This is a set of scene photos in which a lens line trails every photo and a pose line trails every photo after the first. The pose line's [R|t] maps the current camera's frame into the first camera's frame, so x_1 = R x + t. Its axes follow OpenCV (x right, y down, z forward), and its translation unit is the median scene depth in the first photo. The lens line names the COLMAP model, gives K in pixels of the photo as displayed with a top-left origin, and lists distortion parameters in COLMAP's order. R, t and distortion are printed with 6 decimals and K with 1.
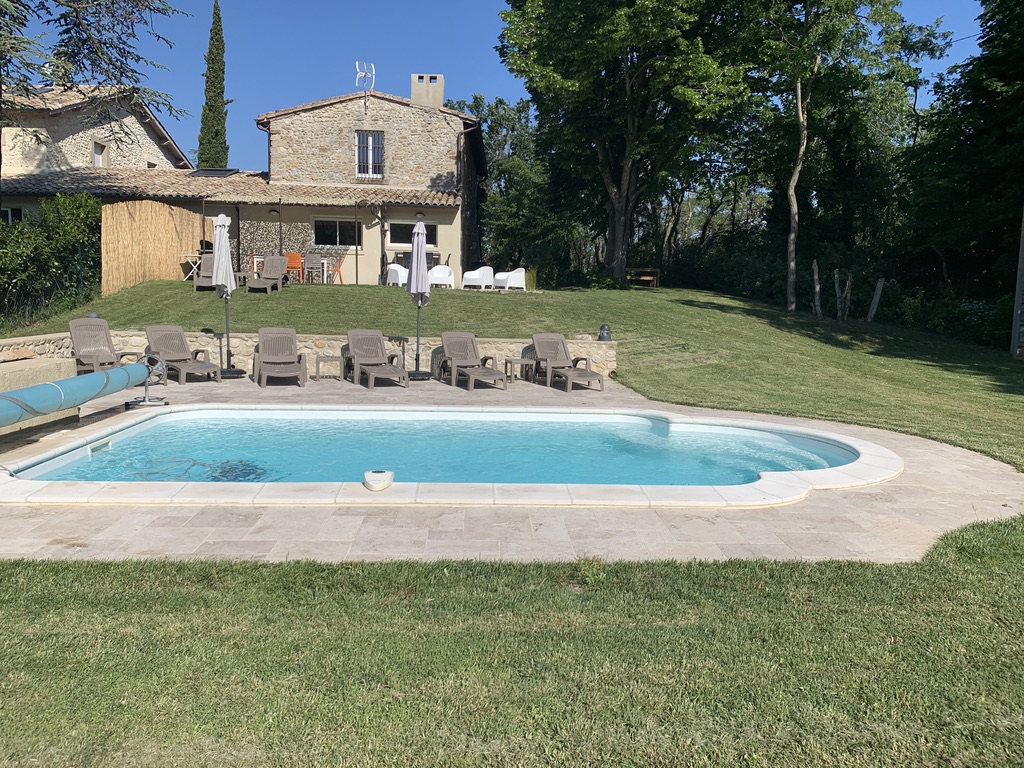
lens RADIAL K [[776.9, 0, 497.2], [0, 776.9, 378.8], [0, 0, 1]] dist [0.080289, -0.134260]
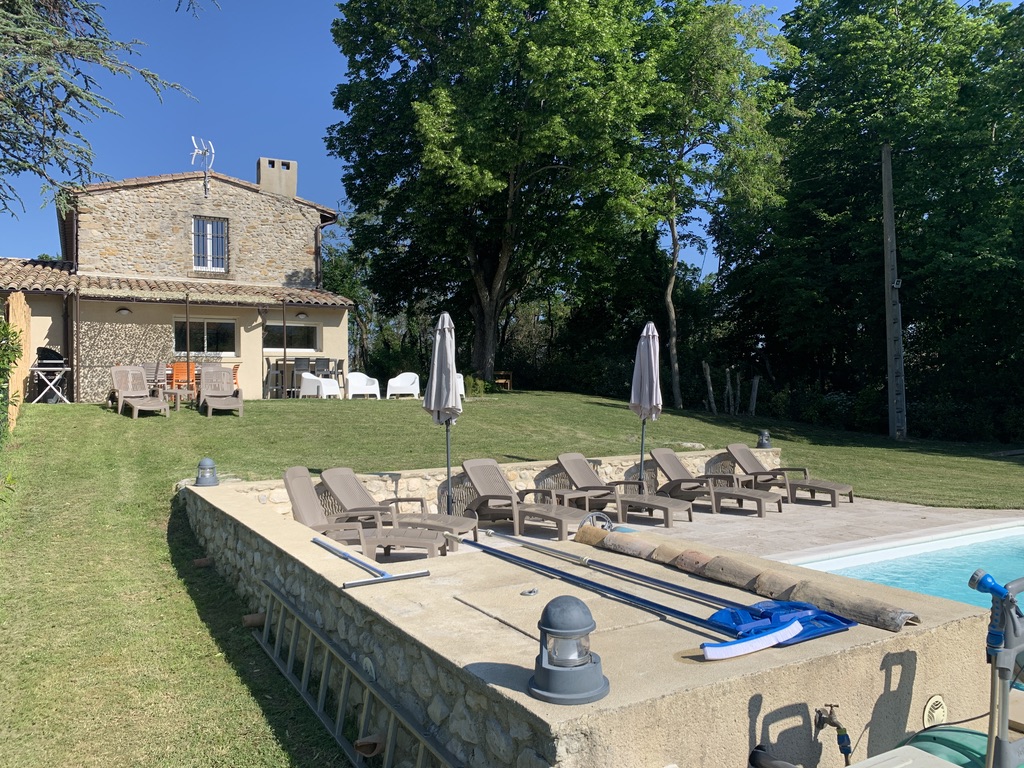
lens RADIAL K [[776.9, 0, 497.2], [0, 776.9, 378.8], [0, 0, 1]] dist [0.080289, -0.134260]
pose [[0.890055, -0.027048, 0.455050, -0.278131], [0.086746, 0.990047, -0.110823, -0.026135], [-0.447524, 0.138112, 0.883543, 0.146732]]
